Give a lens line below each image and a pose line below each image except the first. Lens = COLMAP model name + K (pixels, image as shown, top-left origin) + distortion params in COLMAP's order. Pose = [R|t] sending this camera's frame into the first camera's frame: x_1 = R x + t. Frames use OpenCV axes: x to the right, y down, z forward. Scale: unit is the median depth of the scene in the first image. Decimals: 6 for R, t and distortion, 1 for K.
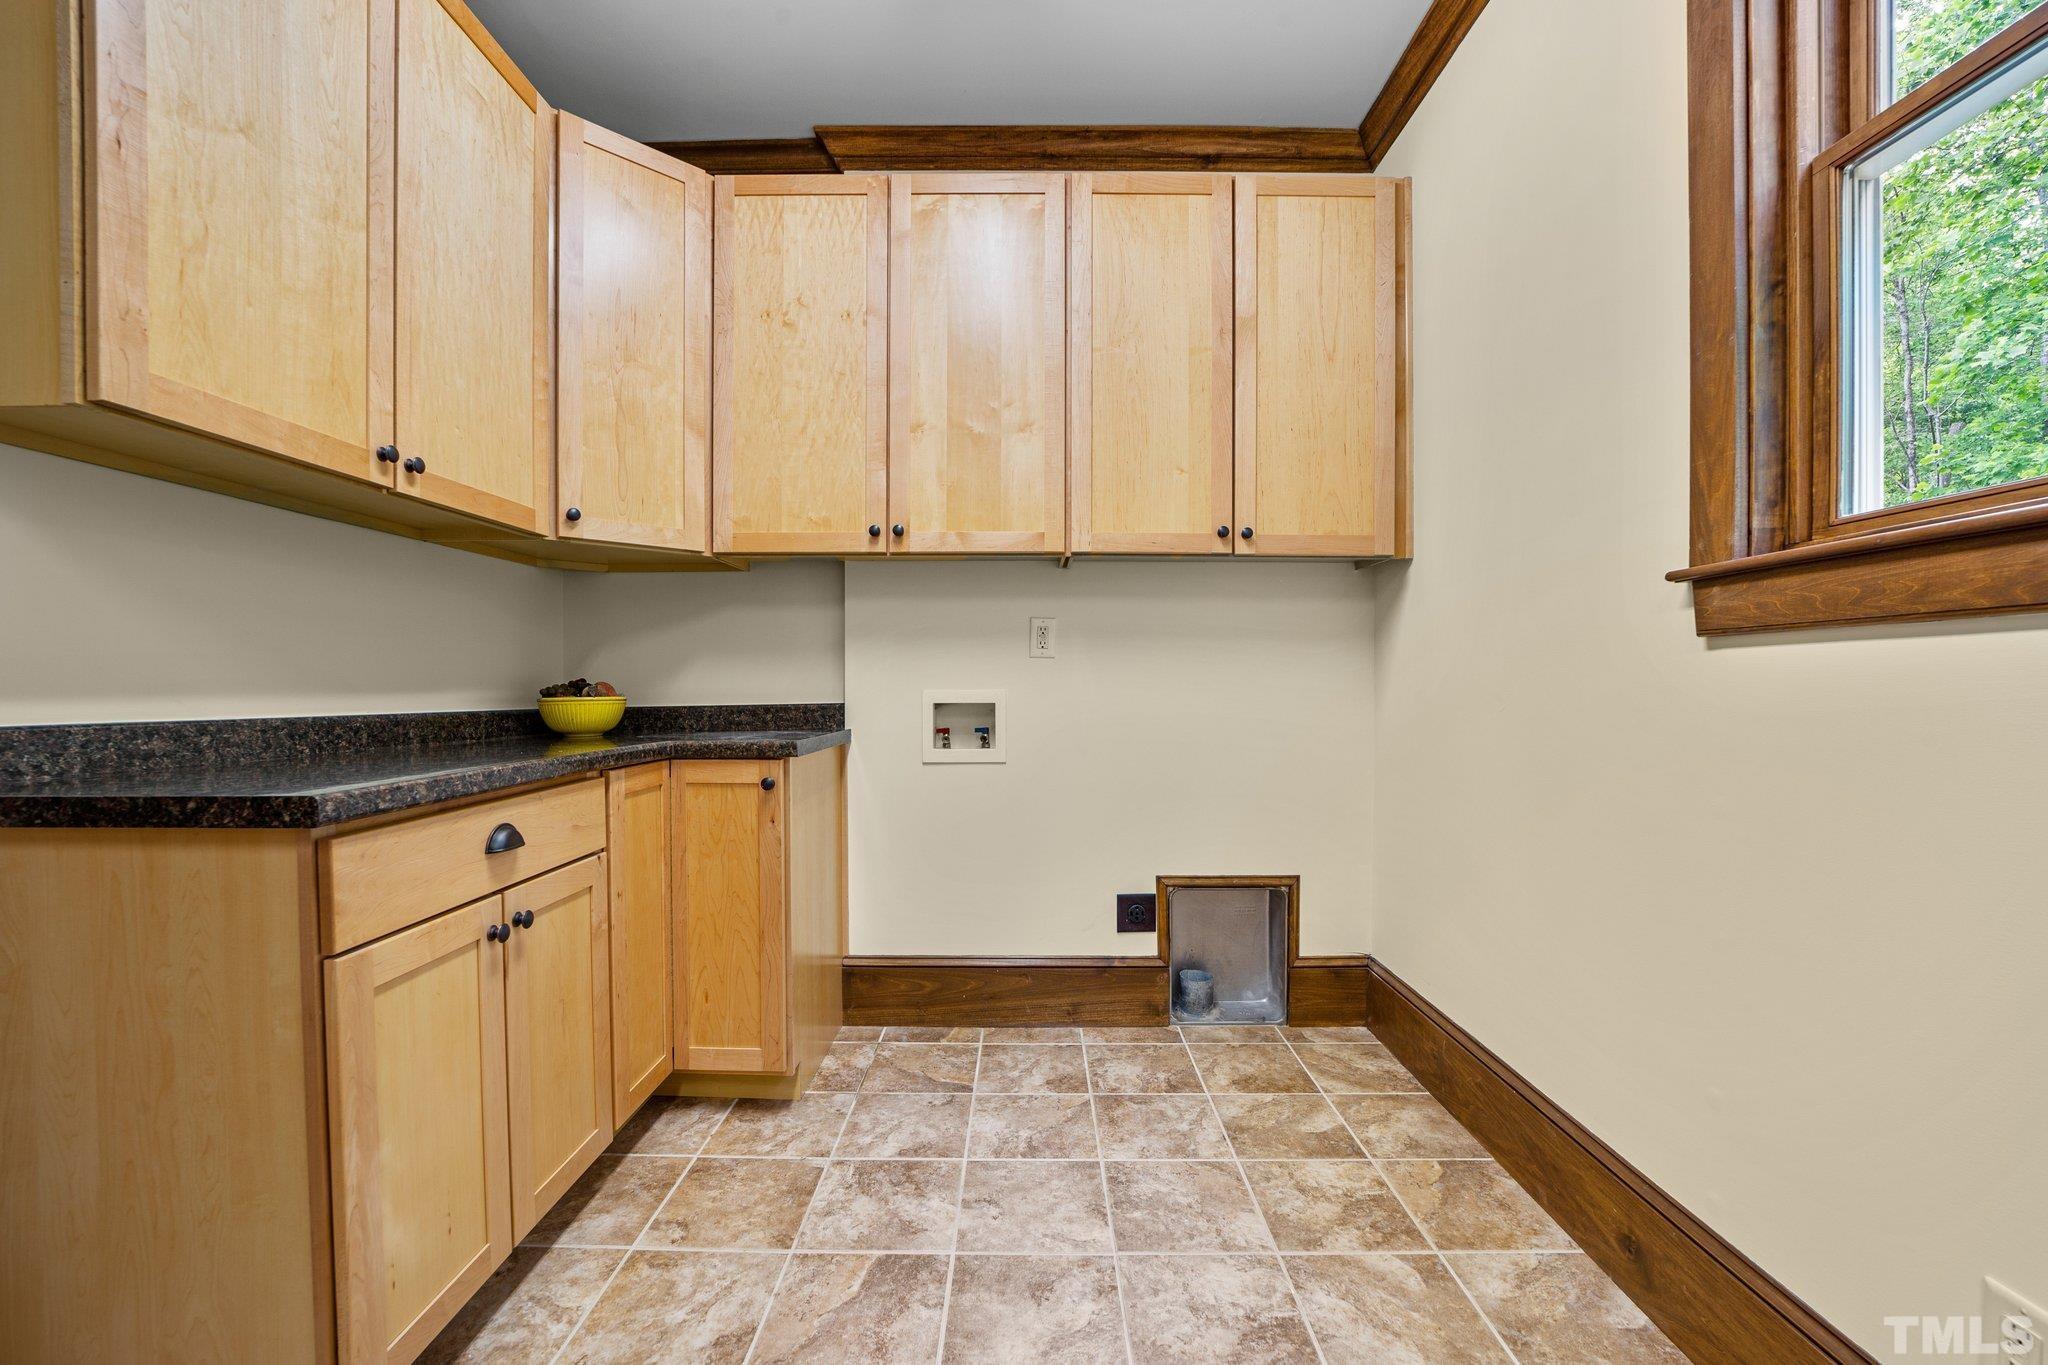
lens RADIAL K [[788.5, 0, 1012.6], [0, 788.5, 682.4], [0, 0, 1]] dist [-0.005673, 0.000618]
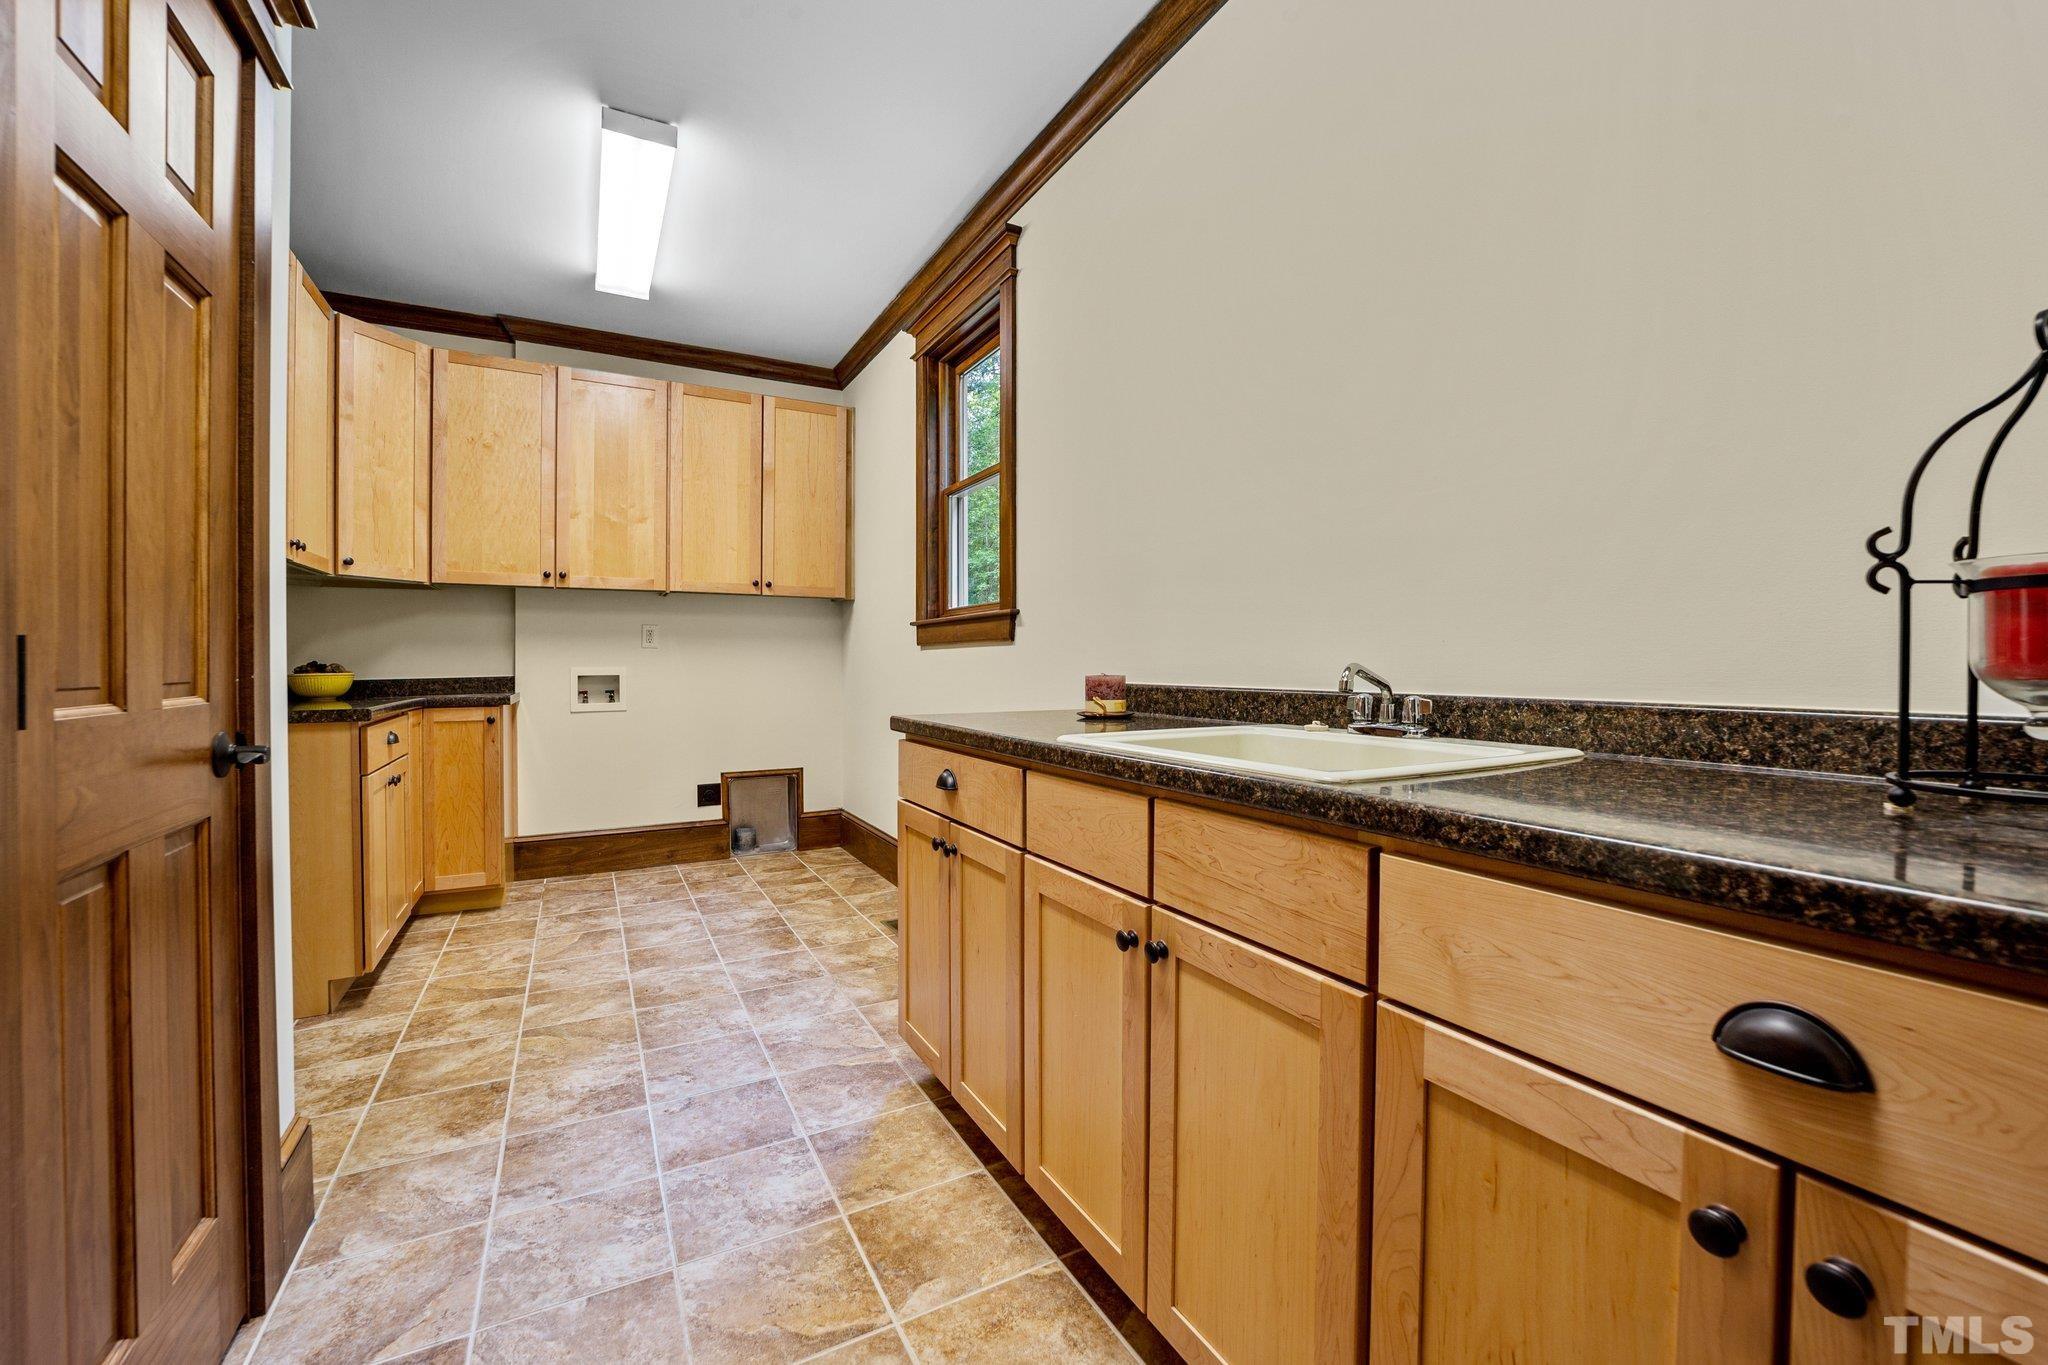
lens RADIAL K [[788.5, 0, 1004.6], [0, 788.5, 665.8], [0, 0, 1]] dist [-0.005673, 0.000618]
pose [[0.868712, -0.006277, 0.495278, -0.158309], [0.003541, 0.999973, 0.006463, -0.001371], [-0.495305, -0.003861, 0.868710, -0.968331]]
